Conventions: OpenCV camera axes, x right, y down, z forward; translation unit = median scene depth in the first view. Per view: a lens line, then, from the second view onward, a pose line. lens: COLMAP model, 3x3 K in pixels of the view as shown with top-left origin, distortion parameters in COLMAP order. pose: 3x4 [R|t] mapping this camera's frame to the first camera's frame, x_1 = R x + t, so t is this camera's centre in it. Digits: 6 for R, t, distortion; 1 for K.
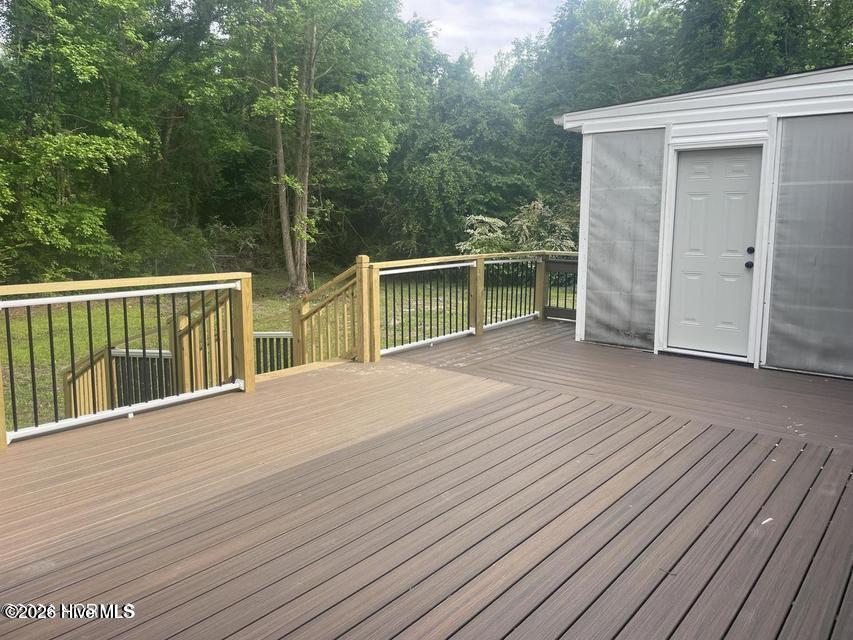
lens RADIAL K [[644.8, 0, 426.5], [0, 644.8, 320.0], [0, 0, 1]] dist [0.079405, -0.099560]
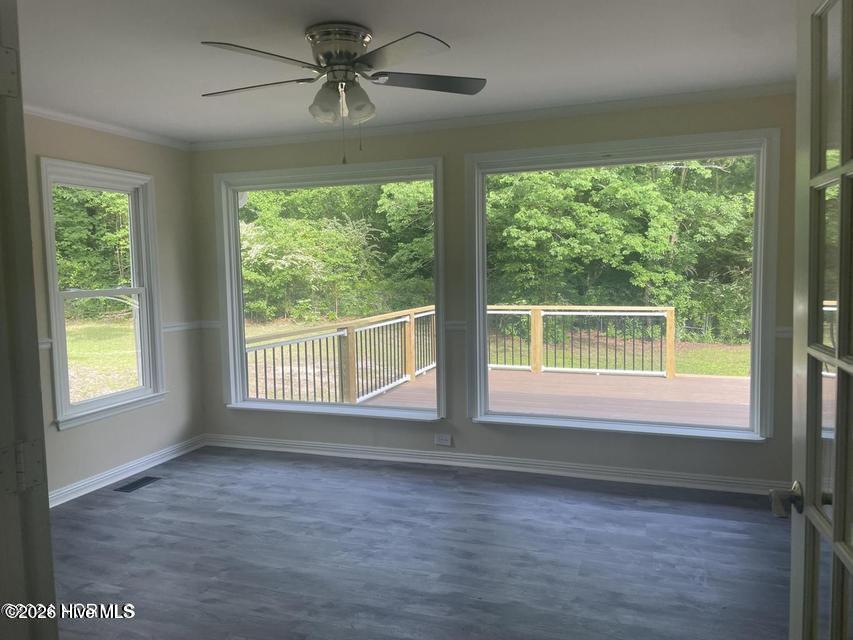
lens RADIAL K [[644.8, 0, 426.5], [0, 644.8, 320.0], [0, 0, 1]] dist [0.079405, -0.099560]
pose [[0.344105, 0.058306, -0.937119, 0.234130], [-0.125977, 0.991913, 0.015457, 0.003145], [0.930442, 0.112737, 0.348667, -0.039088]]
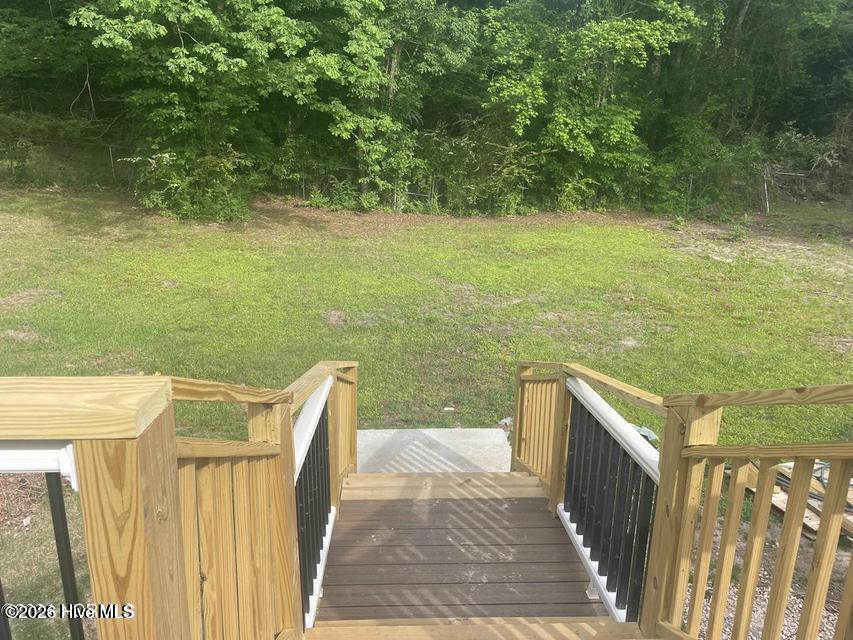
lens RADIAL K [[644.8, 0, 426.5], [0, 644.8, 320.0], [0, 0, 1]] dist [0.079405, -0.099560]
pose [[0.676700, 0.229592, -0.699546, -0.018022], [-0.133161, 0.972632, 0.190407, -0.029578], [0.724117, -0.035696, 0.688752, 0.199828]]
